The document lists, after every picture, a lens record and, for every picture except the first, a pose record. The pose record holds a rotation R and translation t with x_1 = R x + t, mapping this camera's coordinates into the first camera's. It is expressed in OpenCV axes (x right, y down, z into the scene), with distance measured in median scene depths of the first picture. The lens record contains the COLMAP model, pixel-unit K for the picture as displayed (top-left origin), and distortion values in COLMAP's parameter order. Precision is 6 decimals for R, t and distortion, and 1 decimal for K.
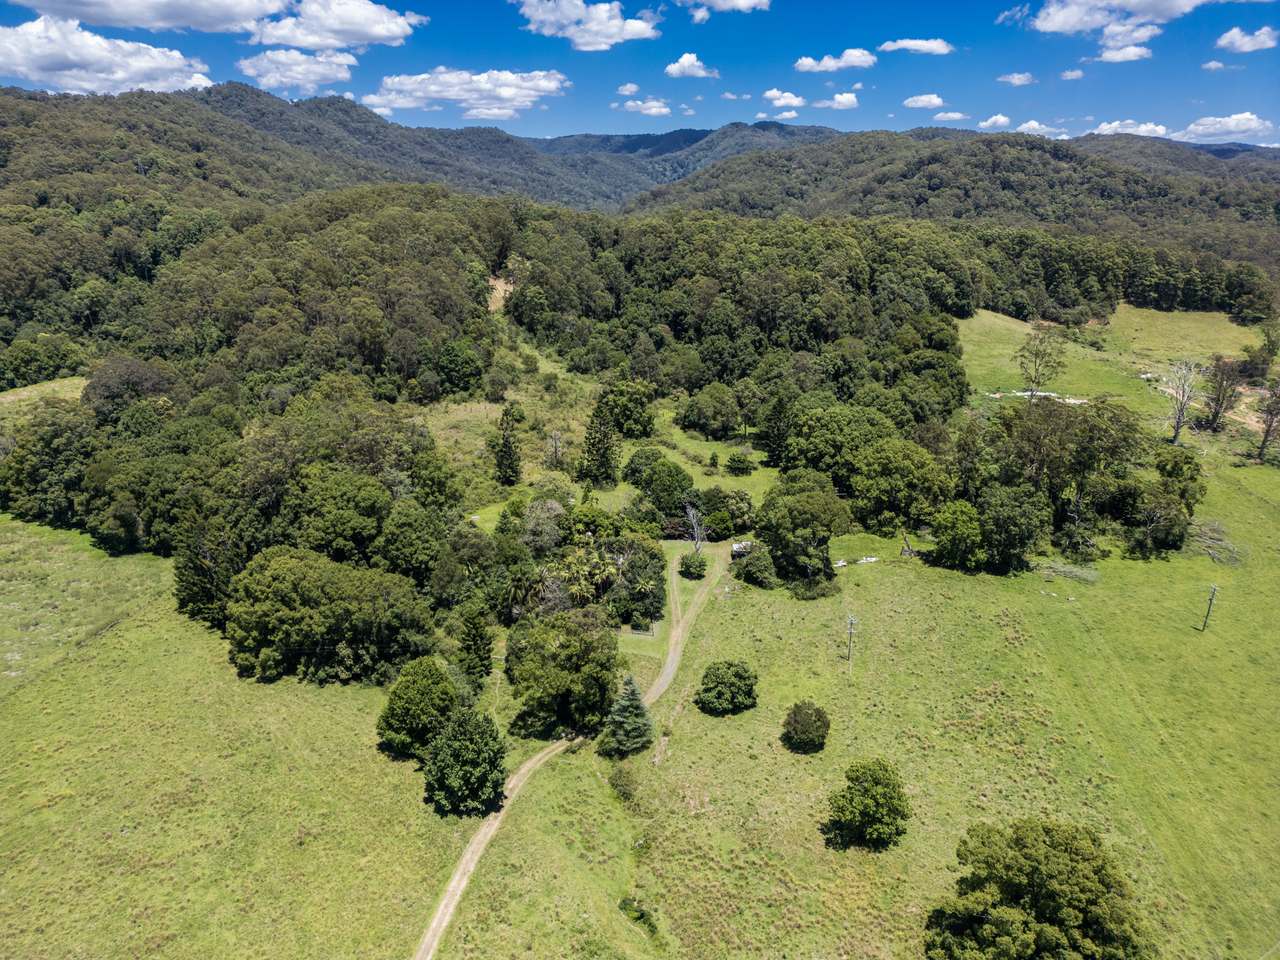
lens RADIAL K [[885.2, 0, 640.0], [0, 885.2, 480.0], [0, 0, 1]] dist [0.063429, -0.045796]
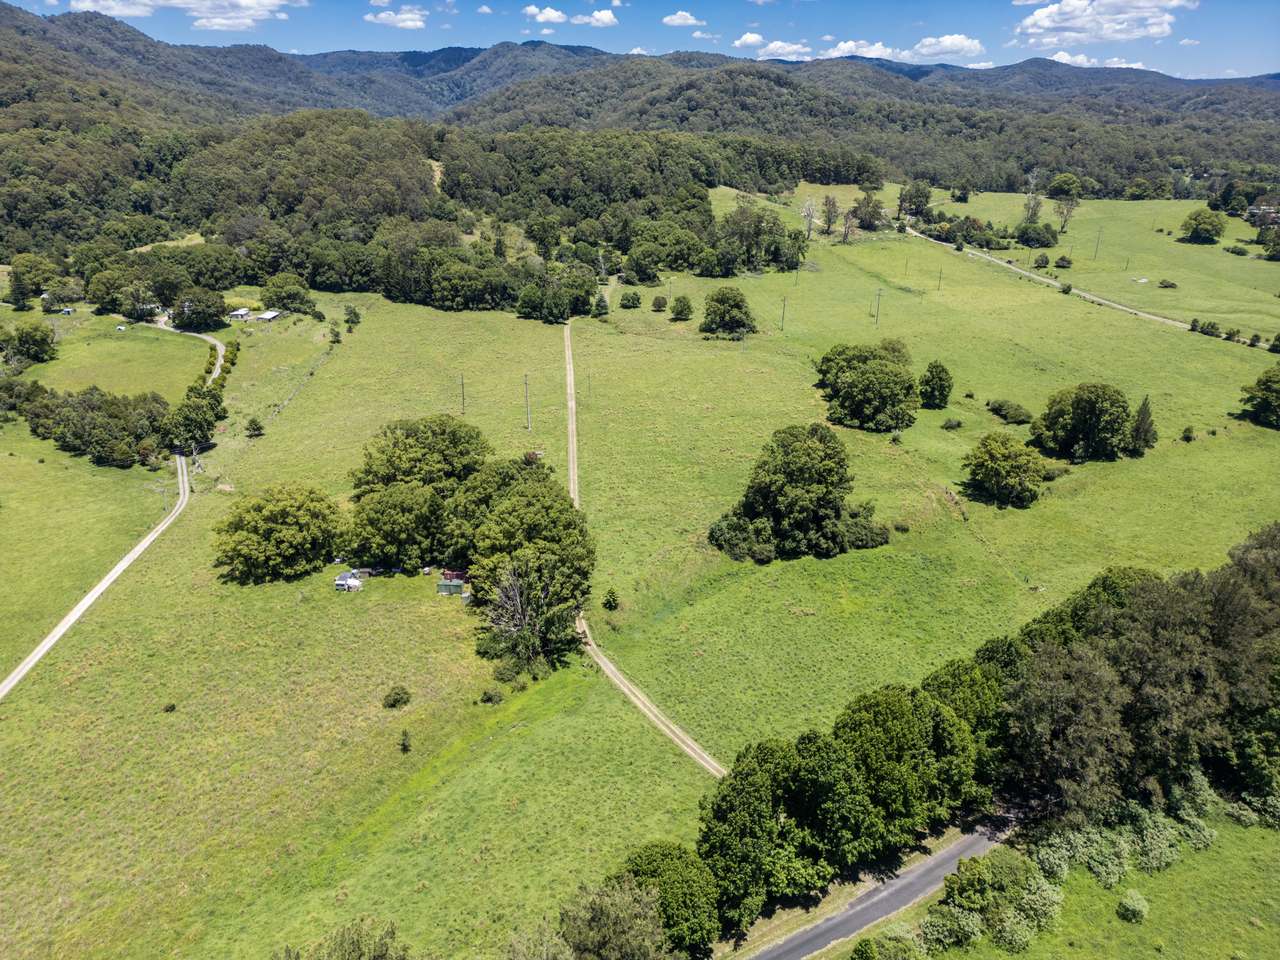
lens RADIAL K [[885.2, 0, 640.0], [0, 885.2, 480.0], [0, 0, 1]] dist [0.063429, -0.045796]
pose [[0.969941, -0.101776, 0.221035, -0.186809], [0.084104, 0.992567, 0.087966, 0.188824], [-0.228345, -0.066732, 0.971291, -0.599614]]
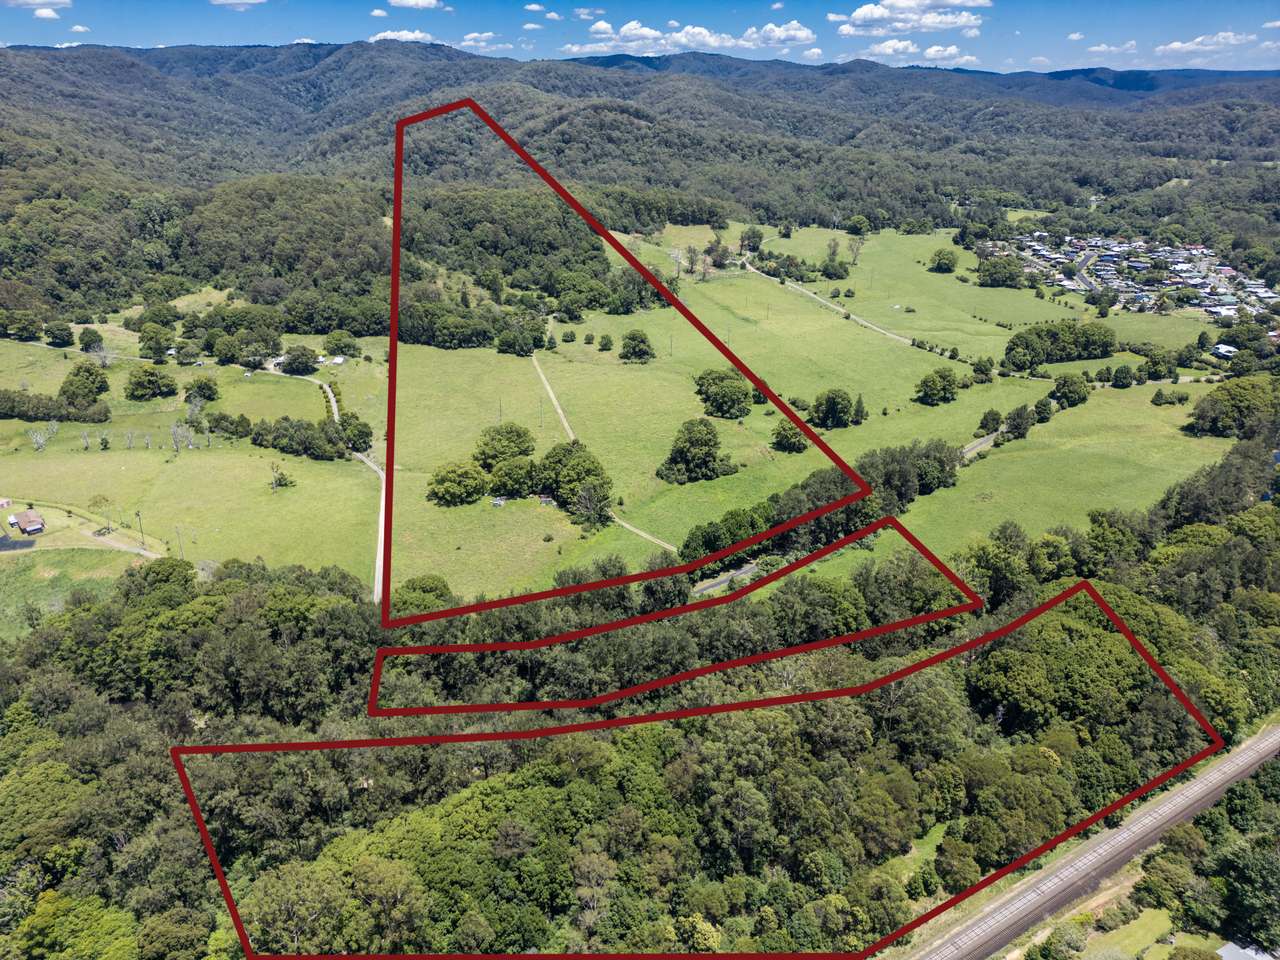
lens RADIAL K [[885.2, 0, 640.0], [0, 885.2, 480.0], [0, 0, 1]] dist [0.063429, -0.045796]
pose [[0.919757, -0.165278, 0.355992, -0.407914], [0.129788, 0.984063, 0.121549, 0.149002], [-0.370408, -0.065593, 0.926550, -1.040587]]
